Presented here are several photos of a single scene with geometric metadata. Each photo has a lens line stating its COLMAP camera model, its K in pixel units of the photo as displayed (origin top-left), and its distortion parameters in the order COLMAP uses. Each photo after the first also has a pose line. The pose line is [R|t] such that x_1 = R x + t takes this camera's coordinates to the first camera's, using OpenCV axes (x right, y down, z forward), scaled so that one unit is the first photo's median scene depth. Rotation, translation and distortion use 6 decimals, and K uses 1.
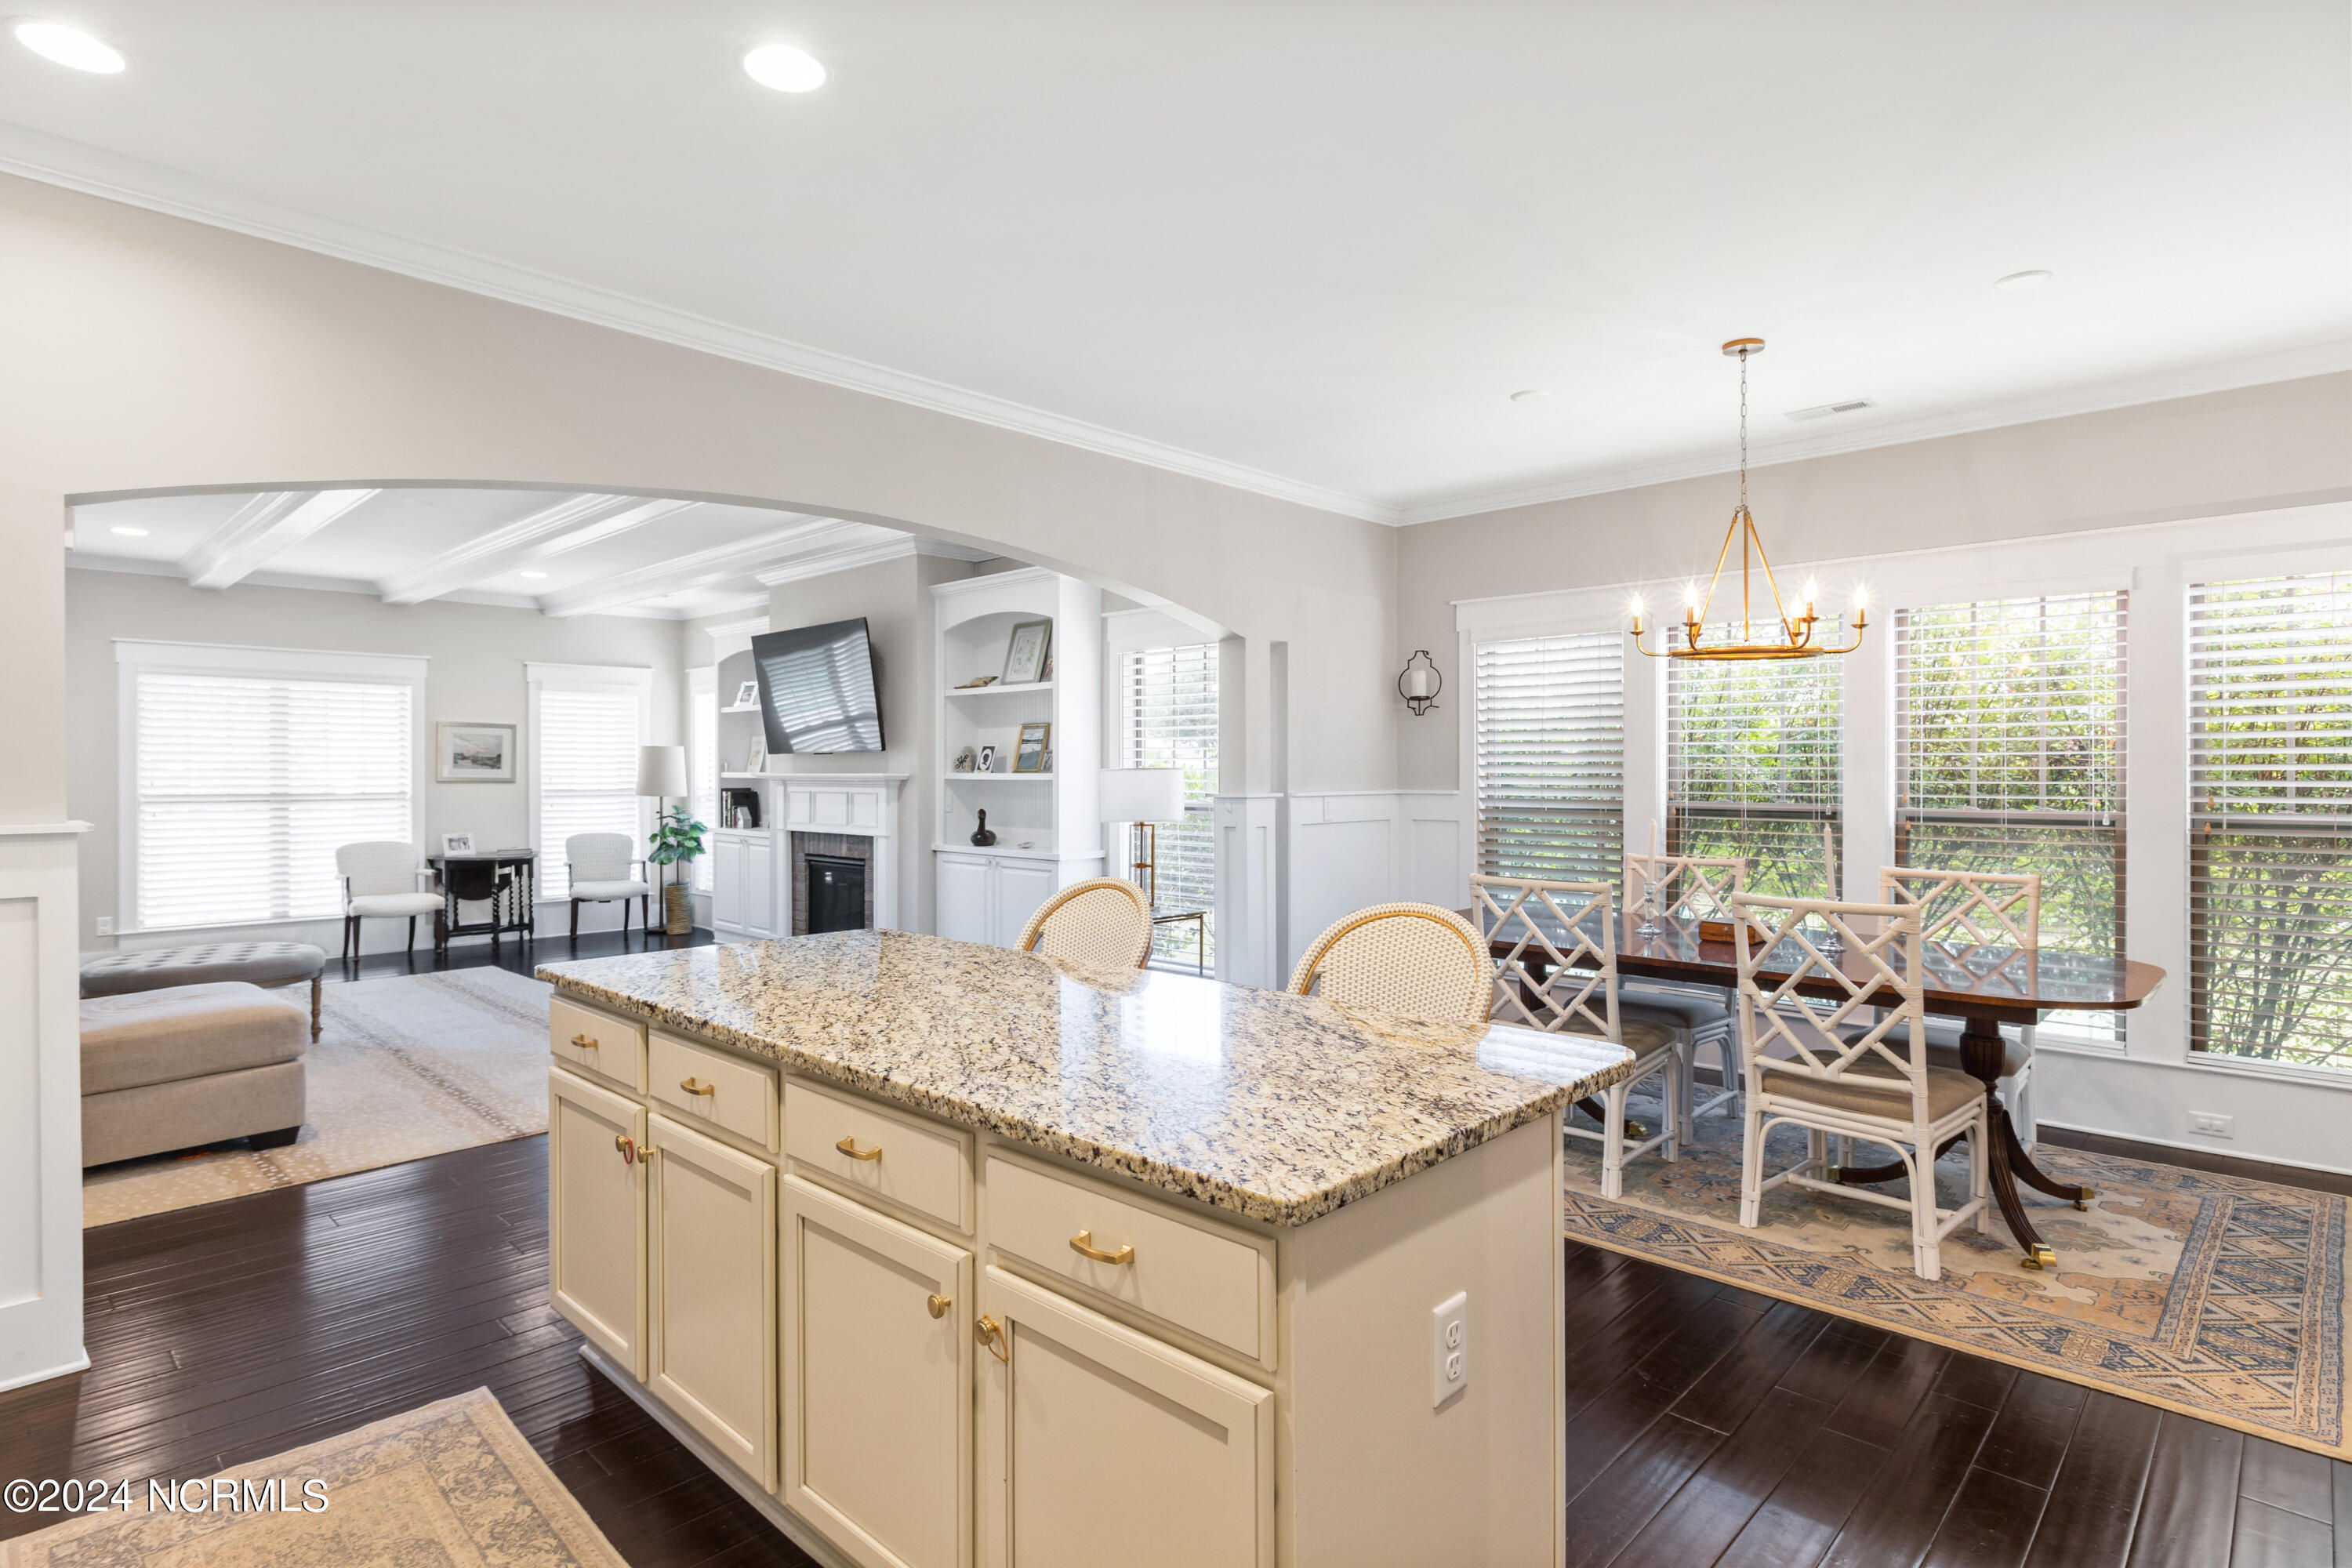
lens RADIAL K [[1206.0, 0, 1174.0], [0, 1206.0, 785.0], [0, 0, 1]] dist [-0.012782, 0.000760]
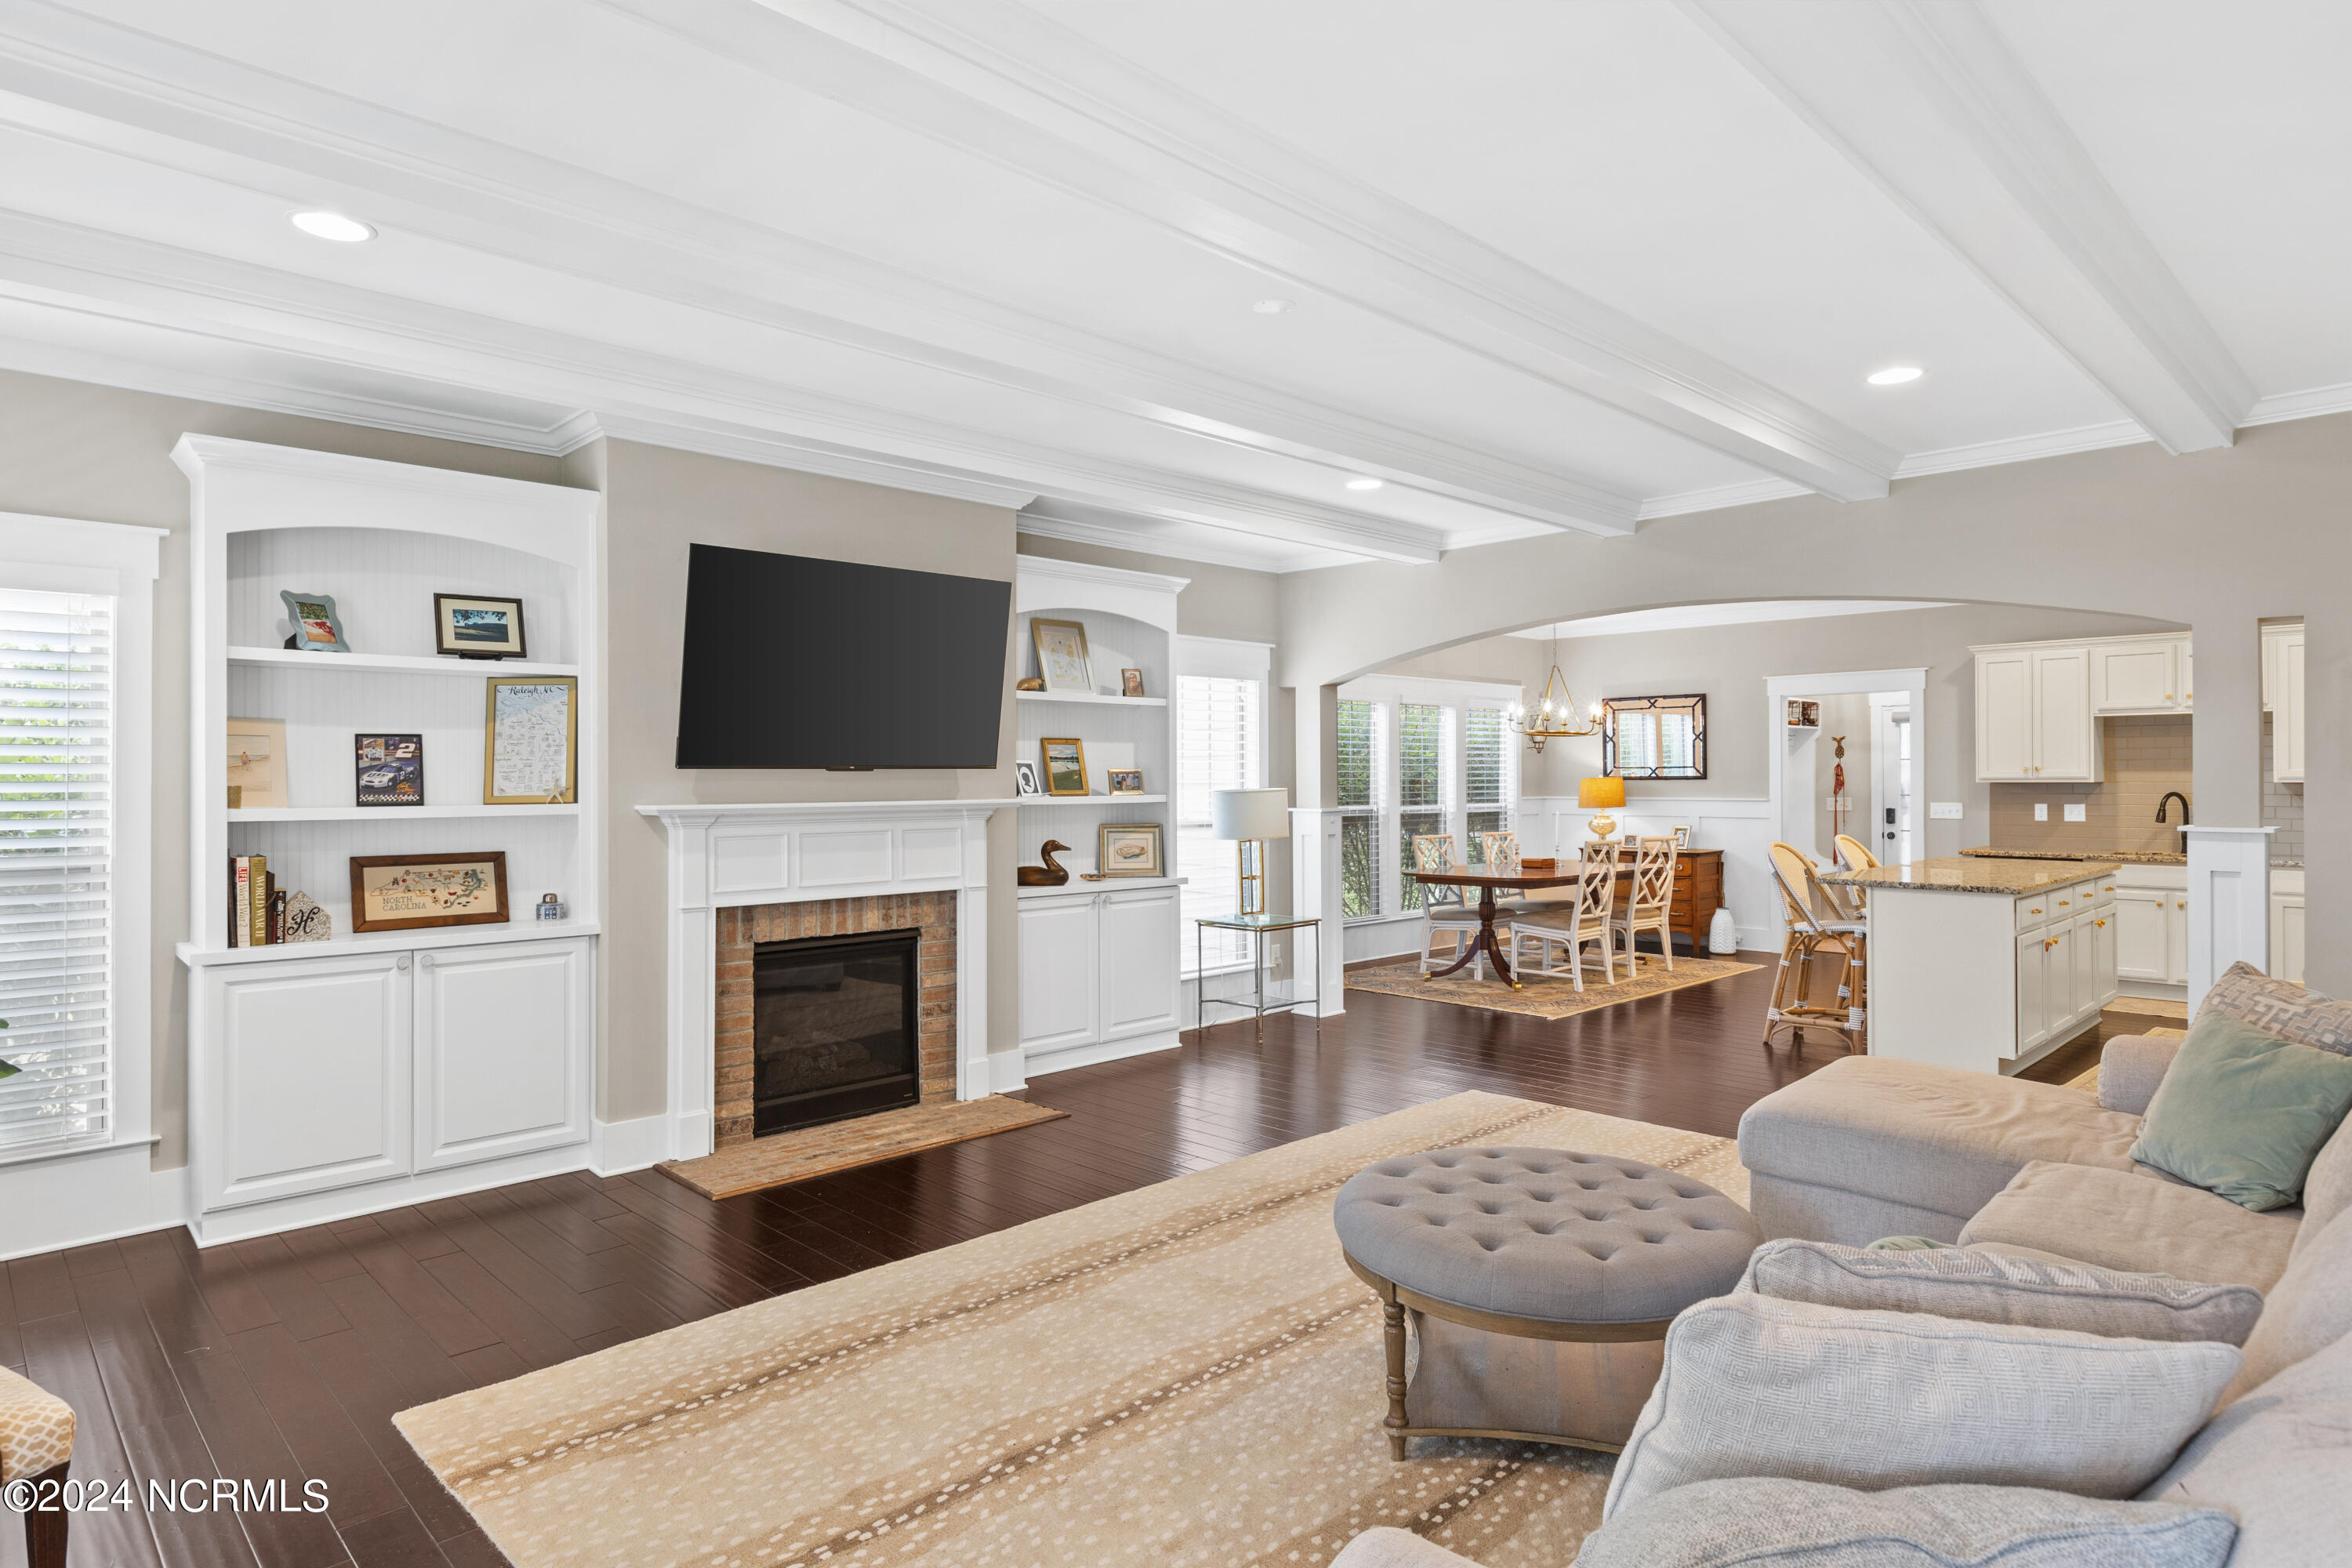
lens RADIAL K [[1299.2, 0, 1177.2], [0, 1299.2, 773.6], [0, 0, 1]] dist [0.004685, 0.000190]
pose [[0.030364, 0.003853, 0.999531, -0.859110], [0.016744, 0.999850, -0.004363, -0.016533], [-0.999399, 0.016869, 0.030295, 0.729469]]
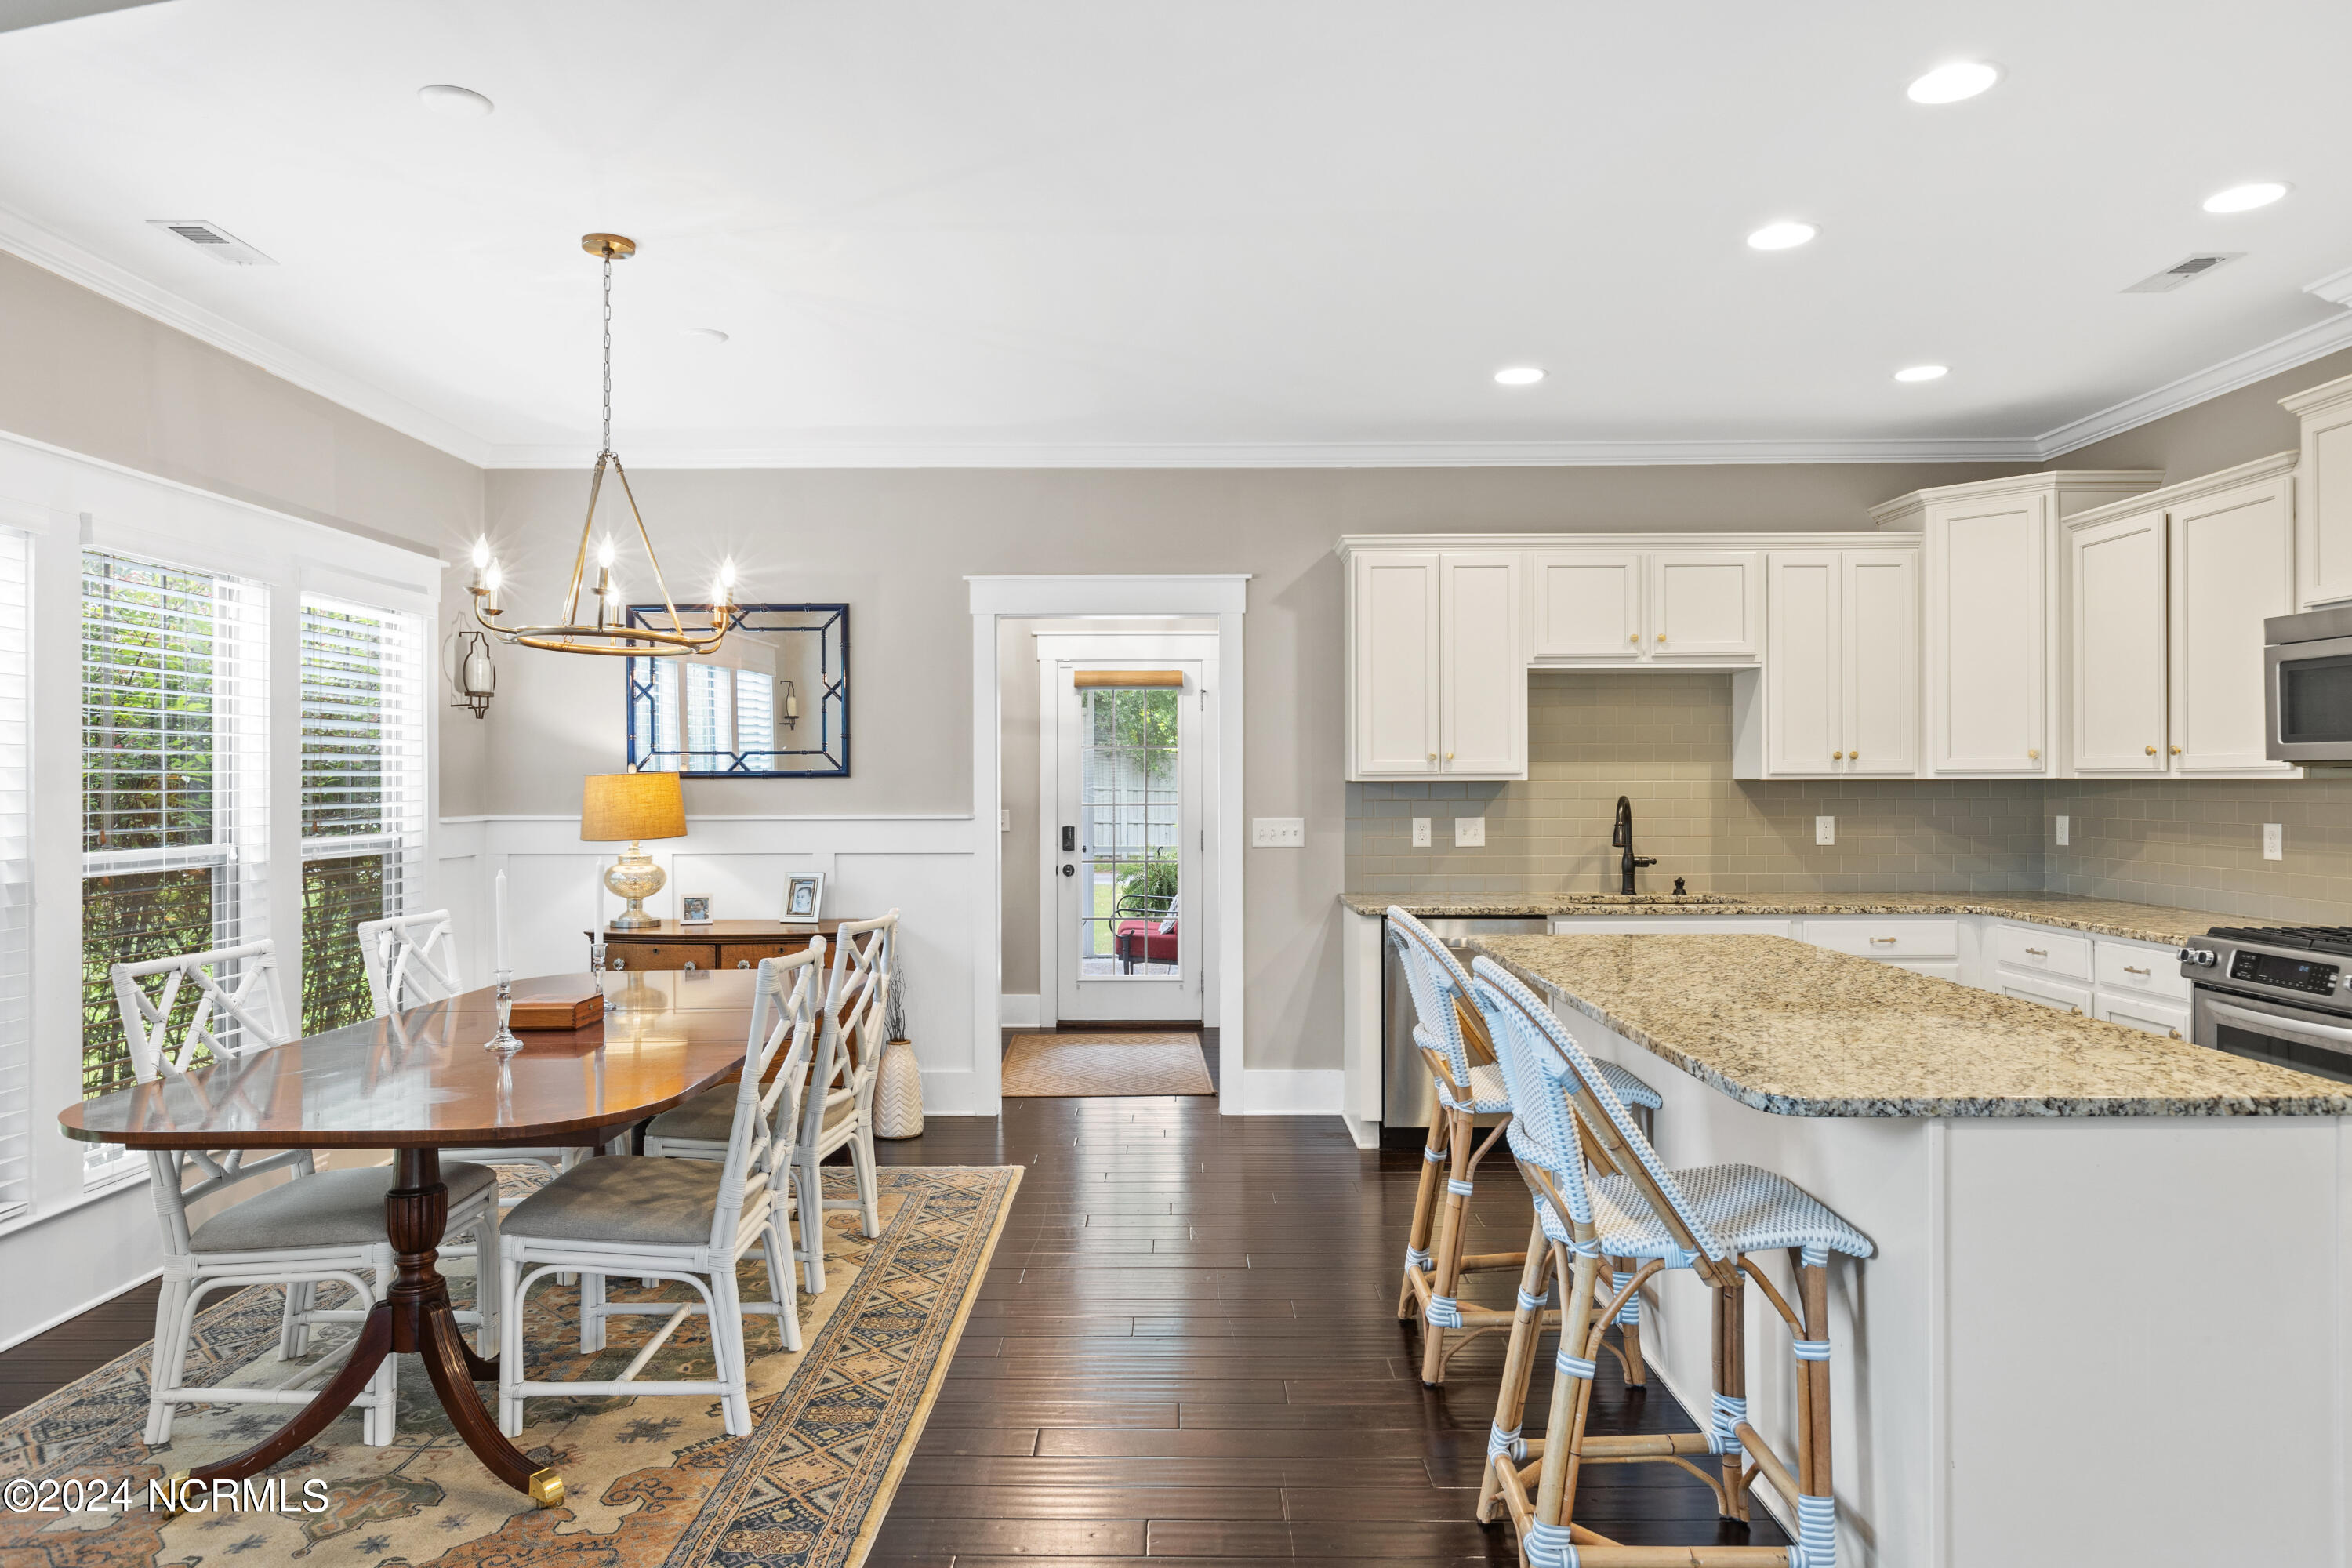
lens RADIAL K [[1441.3, 0, 1169.3], [0, 1441.3, 784.1], [0, 0, 1]] dist [-0.003383, 0.005181]
pose [[-0.688652, 0.002994, 0.725086, -0.199143], [0.014107, 0.999858, 0.009271, -0.008885], [-0.724955, 0.016613, -0.688596, 0.621266]]
